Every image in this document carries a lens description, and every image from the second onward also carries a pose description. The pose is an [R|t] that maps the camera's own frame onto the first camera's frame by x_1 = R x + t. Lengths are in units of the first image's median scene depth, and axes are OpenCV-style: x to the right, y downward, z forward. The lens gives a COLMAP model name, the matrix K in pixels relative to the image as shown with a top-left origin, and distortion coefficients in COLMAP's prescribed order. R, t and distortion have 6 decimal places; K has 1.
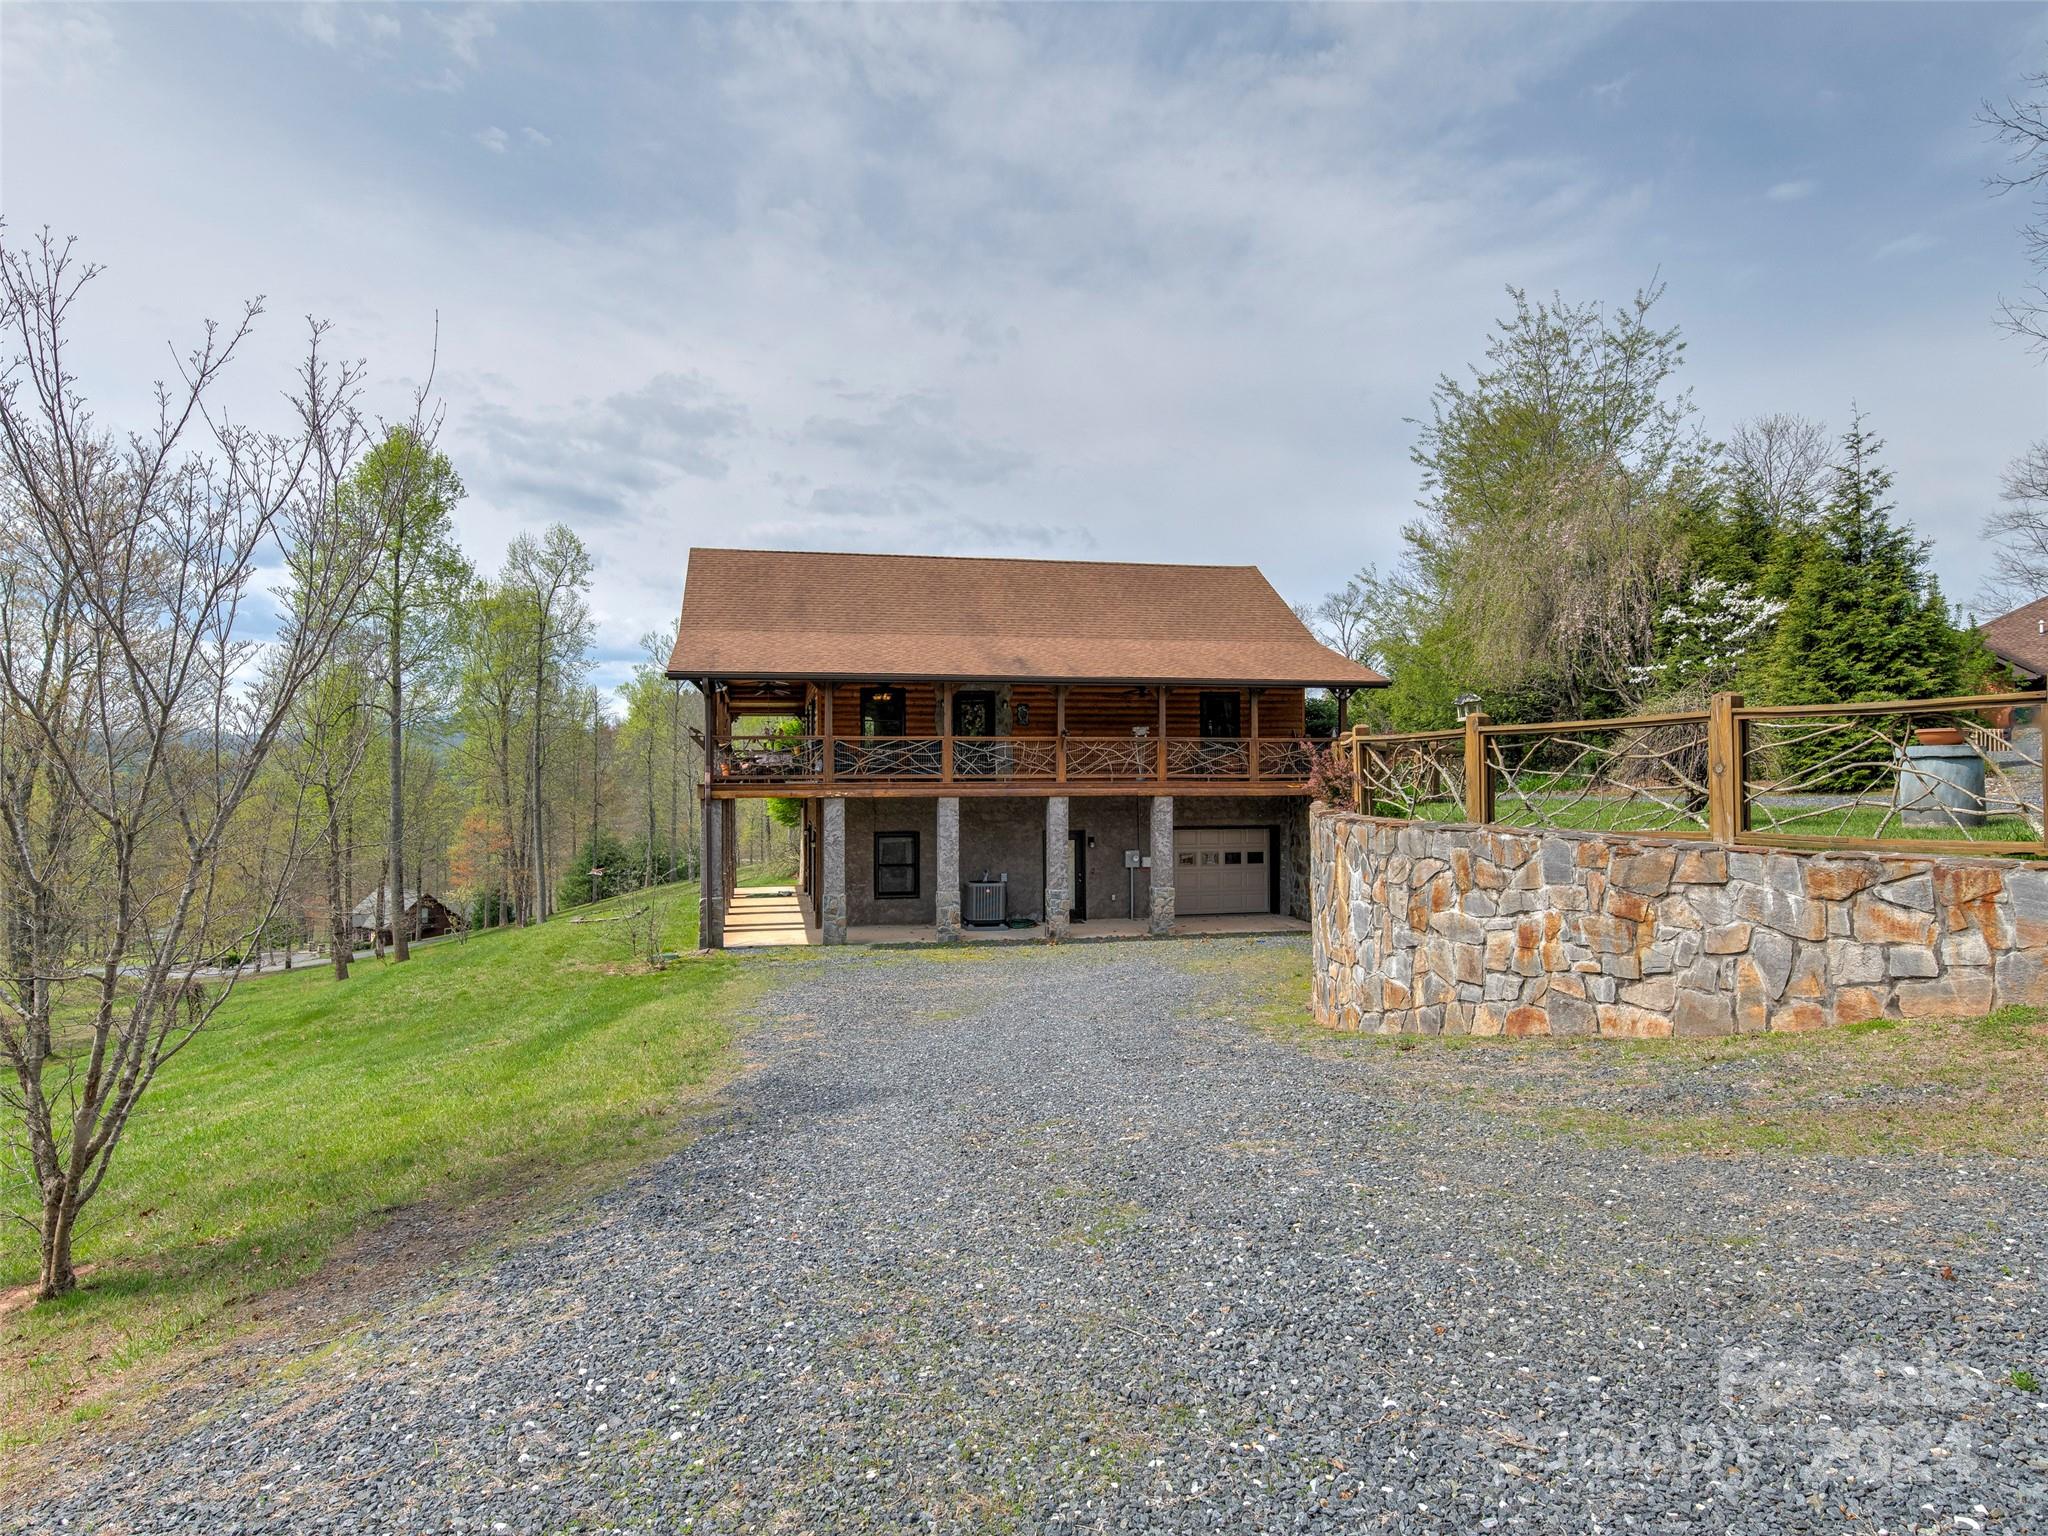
lens RADIAL K [[1146.6, 0, 1024.0], [0, 1146.6, 768.0], [0, 0, 1]] dist [-0.001157, -0.000482]
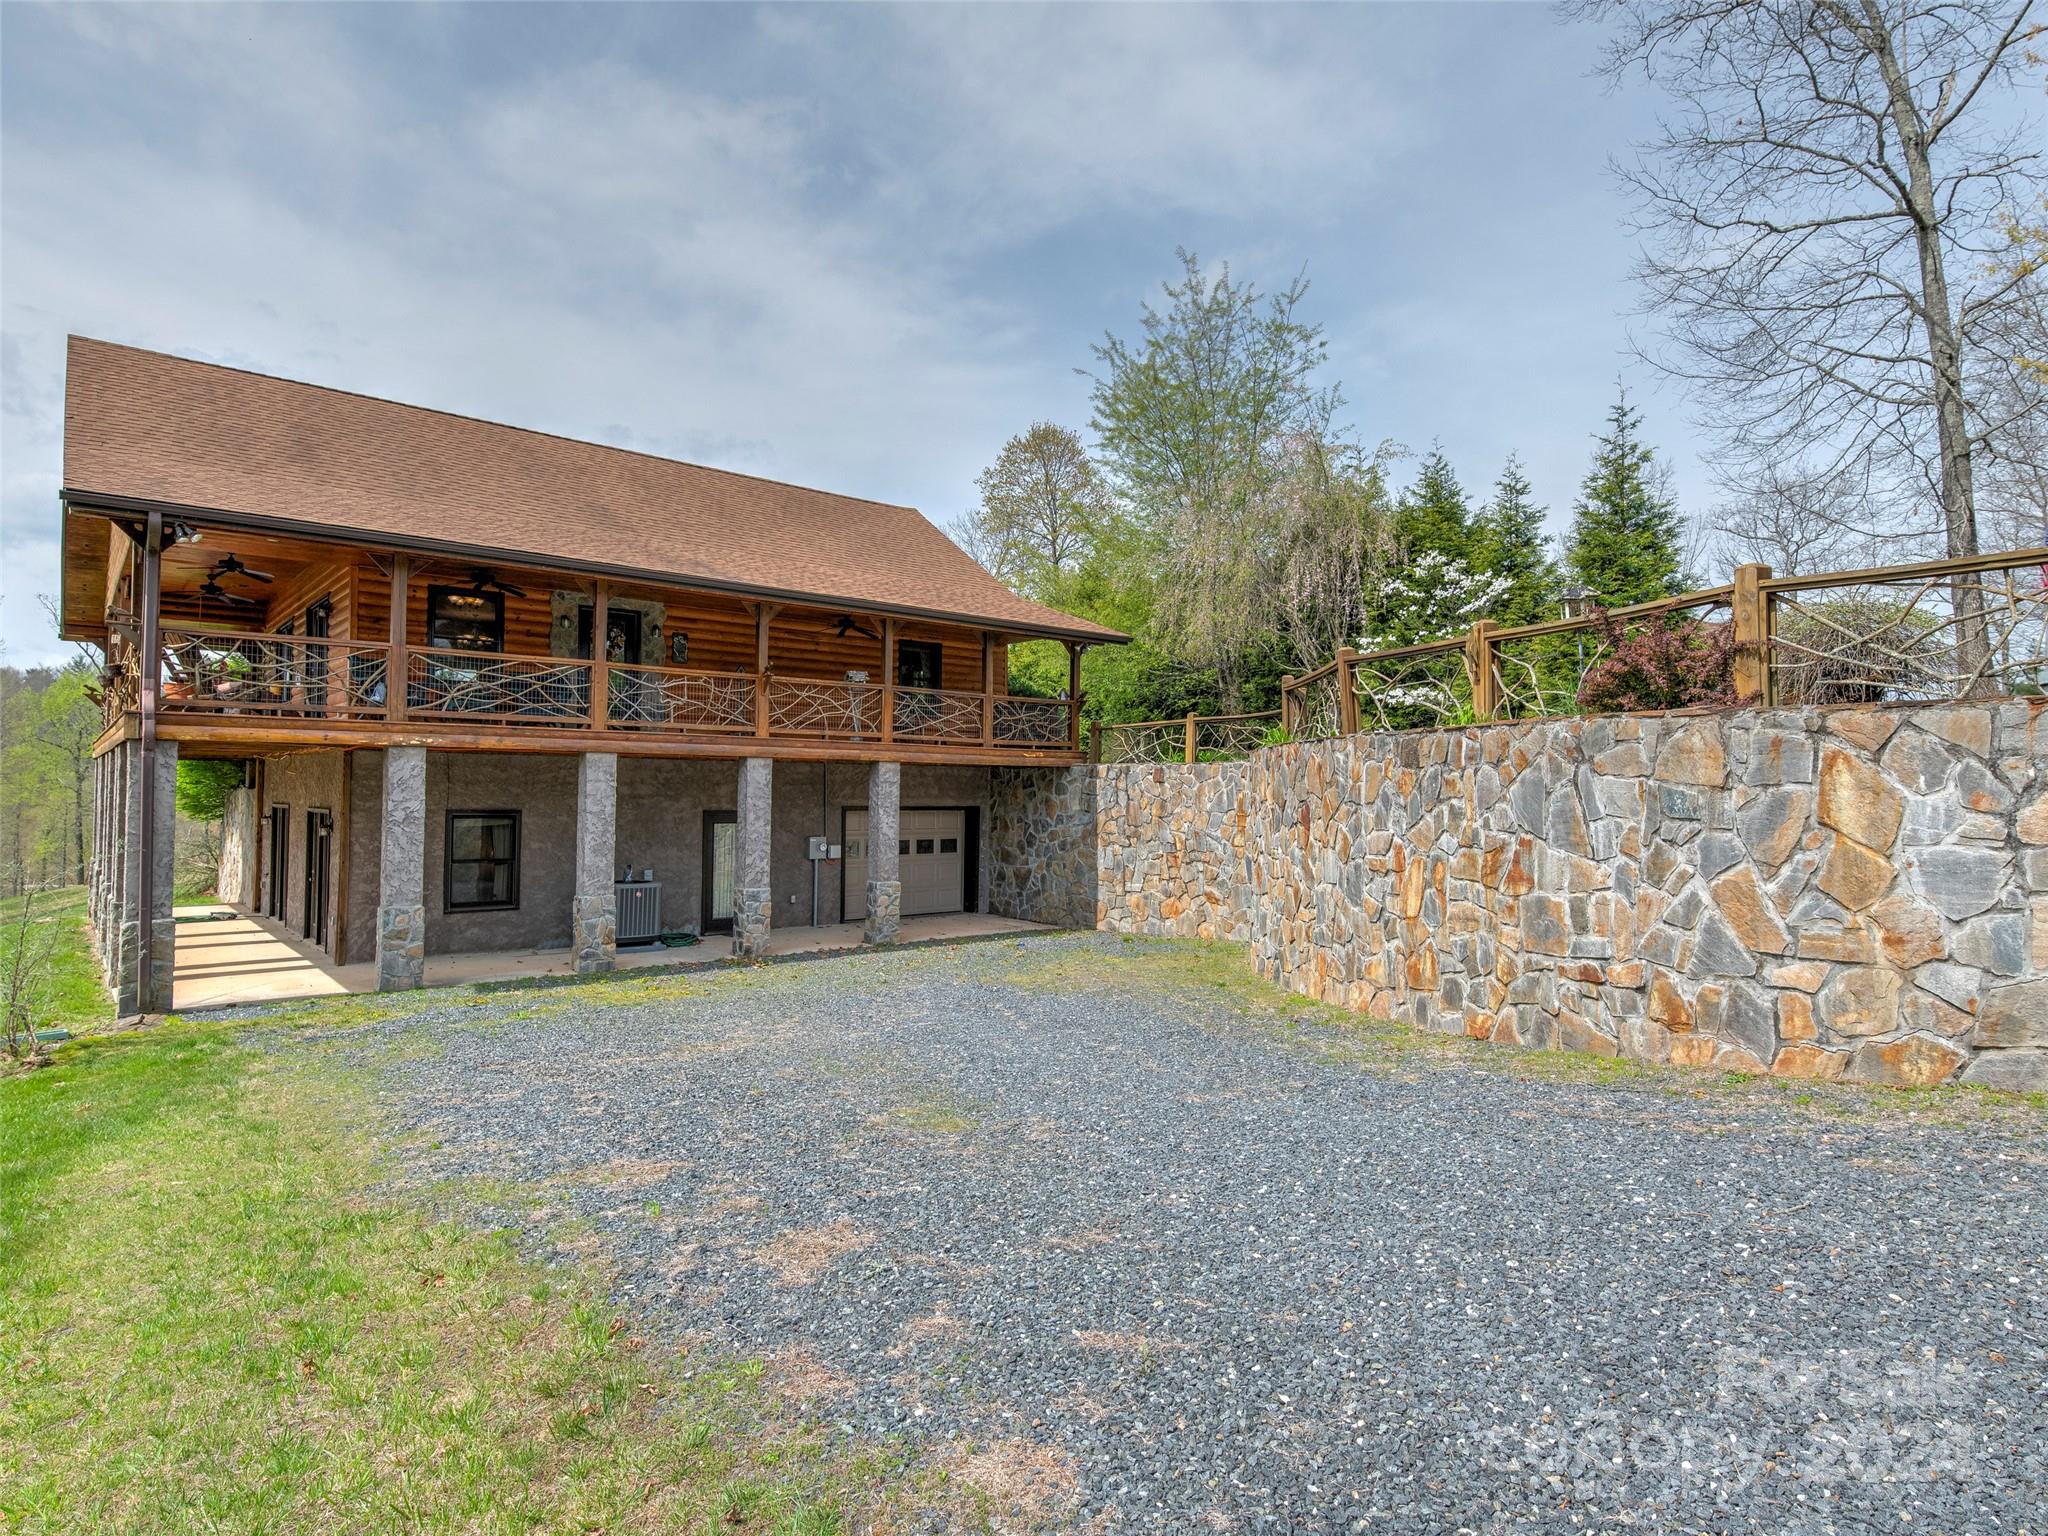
lens RADIAL K [[1097.1, 0, 1024.0], [0, 1097.1, 768.0], [0, 0, 1]] dist [0.022390, -0.013374]
pose [[0.878505, 0.022565, 0.477201, -0.149168], [-0.016126, 0.999715, -0.017586, 0.040100], [-0.477462, 0.007754, 0.878618, 0.314882]]
